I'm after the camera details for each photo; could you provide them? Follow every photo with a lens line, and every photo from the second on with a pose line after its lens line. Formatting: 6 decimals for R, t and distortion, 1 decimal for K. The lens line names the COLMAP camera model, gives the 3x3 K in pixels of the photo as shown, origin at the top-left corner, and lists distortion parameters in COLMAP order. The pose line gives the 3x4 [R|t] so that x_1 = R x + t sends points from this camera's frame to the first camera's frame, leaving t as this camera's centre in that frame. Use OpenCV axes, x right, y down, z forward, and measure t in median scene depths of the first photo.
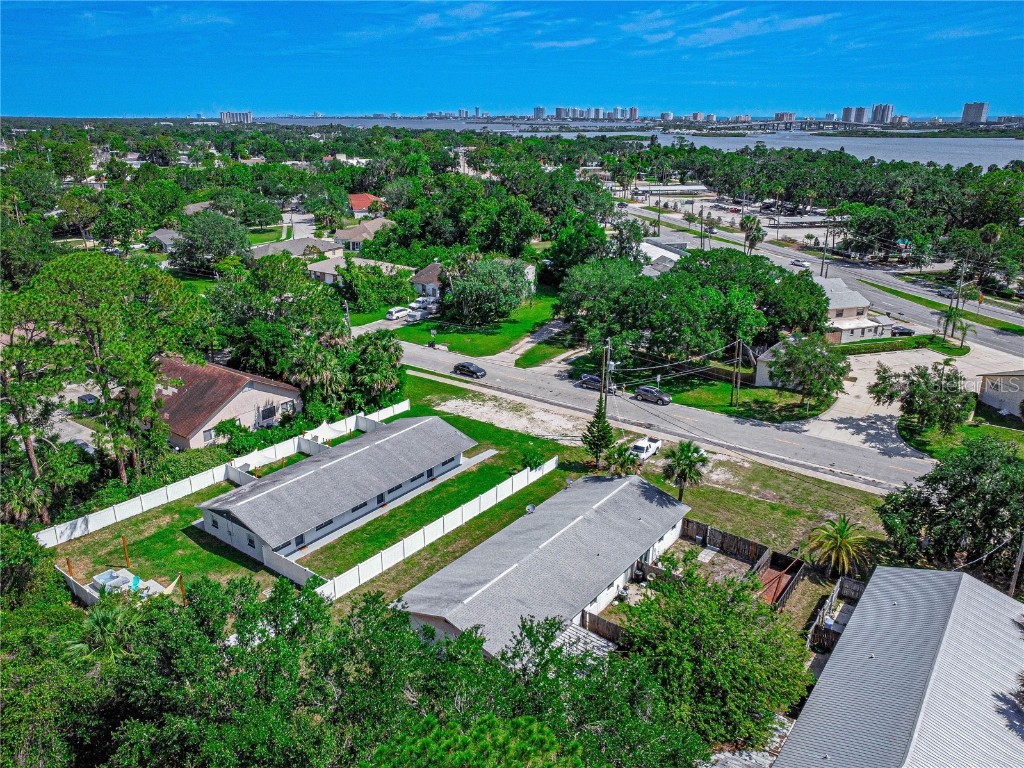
lens RADIAL K [[765.7, 0, 515.2], [0, 765.7, 370.1], [0, 0, 1]] dist [-0.153349, 0.216151]
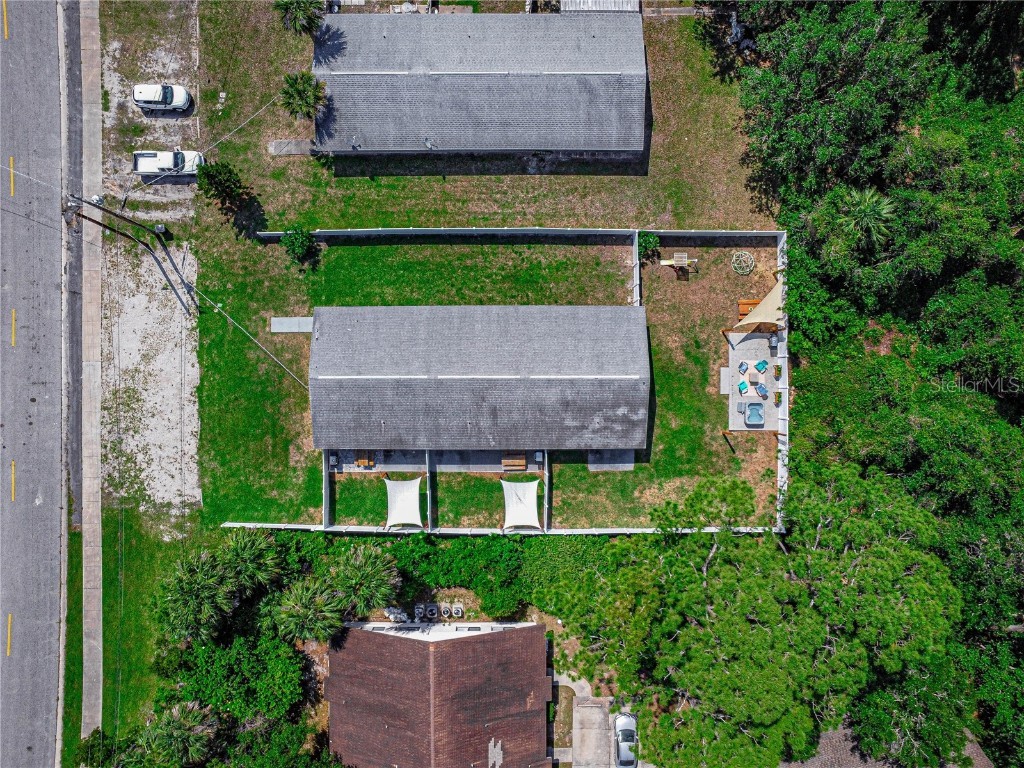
lens RADIAL K [[765.7, 0, 515.2], [0, 765.7, 370.1], [0, 0, 1]] dist [-0.153349, 0.216151]
pose [[-0.590035, -0.807325, -0.009192, -0.213804], [0.240640, -0.186718, 0.952486, -0.582506], [-0.770682, 0.559788, 0.304445, 0.662199]]
